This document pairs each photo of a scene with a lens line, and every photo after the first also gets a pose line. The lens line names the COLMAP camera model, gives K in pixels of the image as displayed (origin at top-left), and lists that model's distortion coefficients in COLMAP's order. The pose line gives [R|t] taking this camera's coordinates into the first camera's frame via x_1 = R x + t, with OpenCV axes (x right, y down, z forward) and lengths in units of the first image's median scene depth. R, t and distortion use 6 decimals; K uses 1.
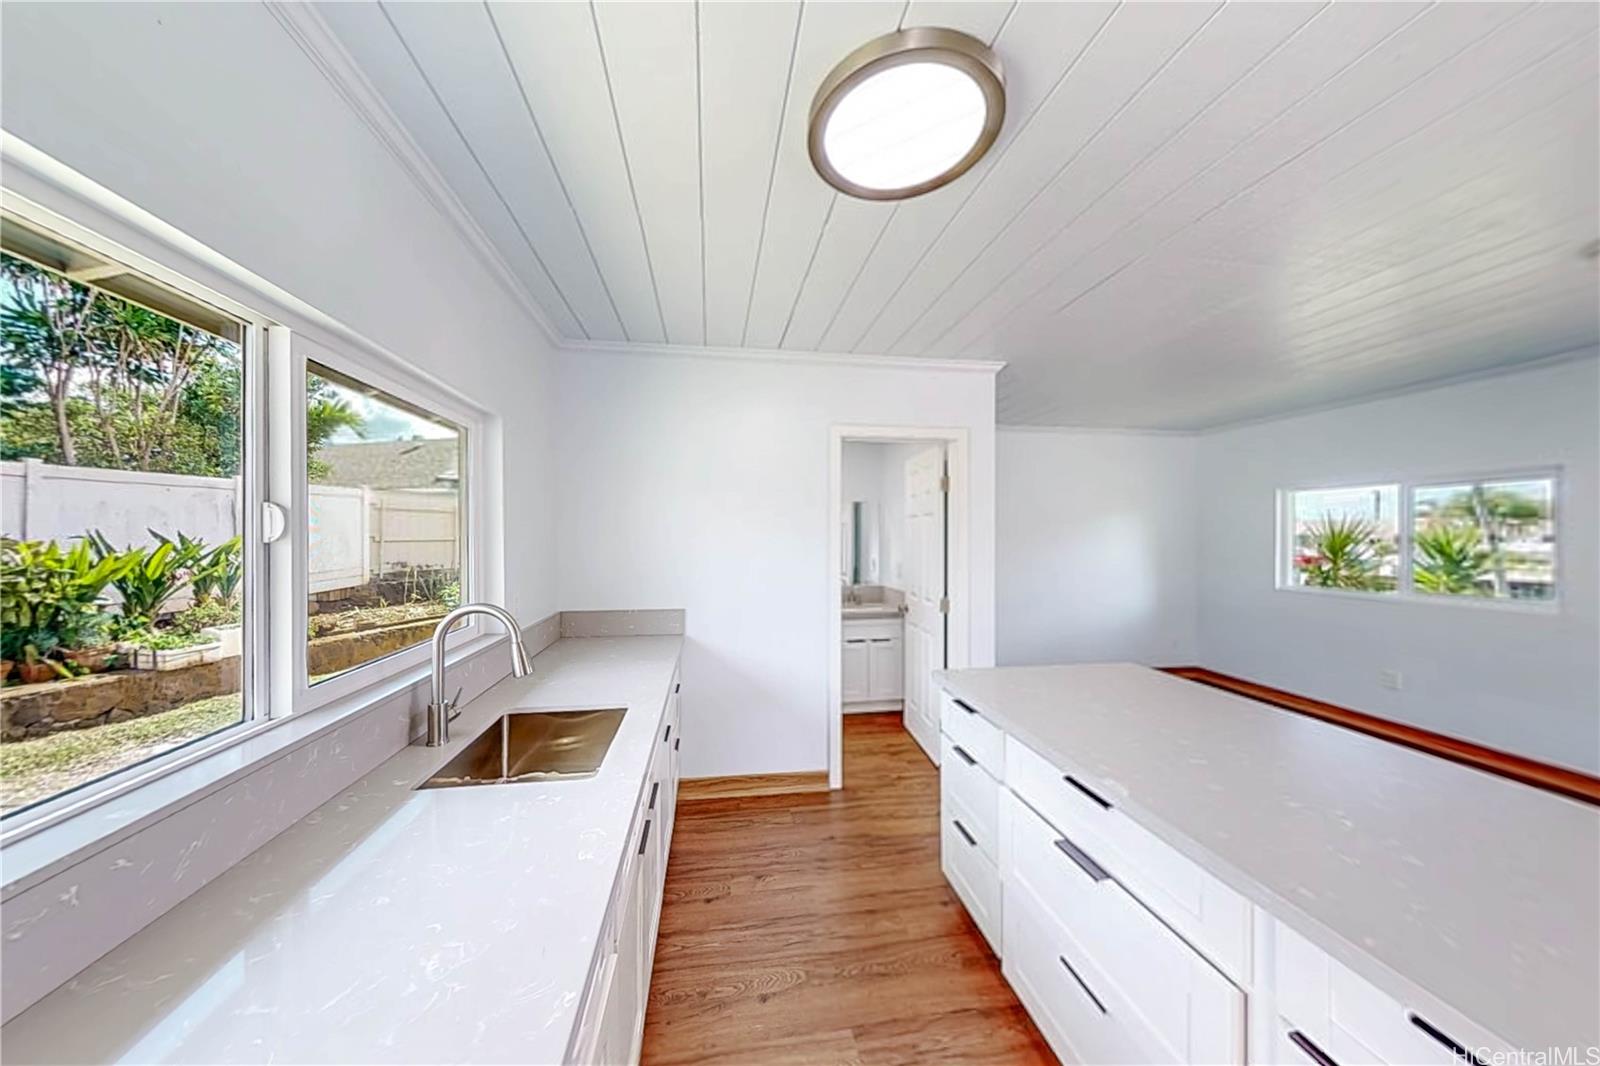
lens RADIAL K [[673.3, 0, 811.3], [0, 673.3, 536.4], [0, 0, 1]] dist [-0.001171, 0.000230]
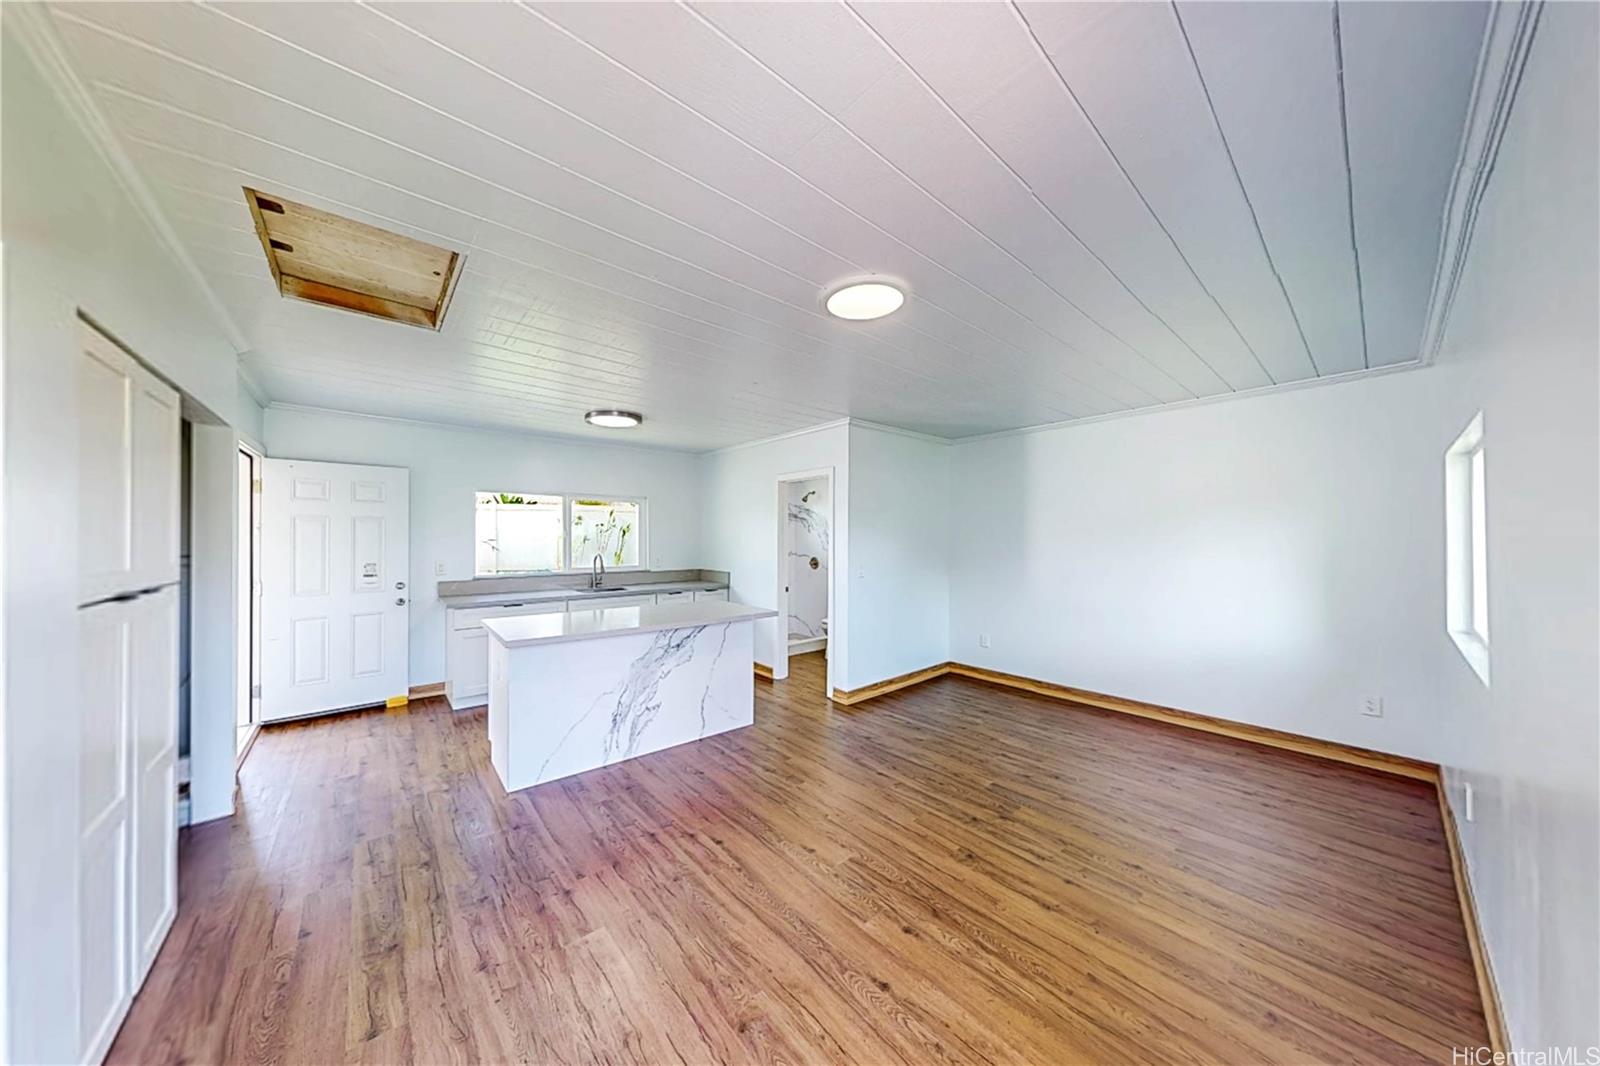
lens RADIAL K [[673.3, 0, 811.3], [0, 673.3, 536.4], [0, 0, 1]] dist [-0.001171, 0.000230]
pose [[0.415264, -0.006475, -0.909678, 1.704788], [0.002262, 0.999979, -0.006085, 0.010112], [0.909698, 0.000470, 0.415270, 0.350496]]
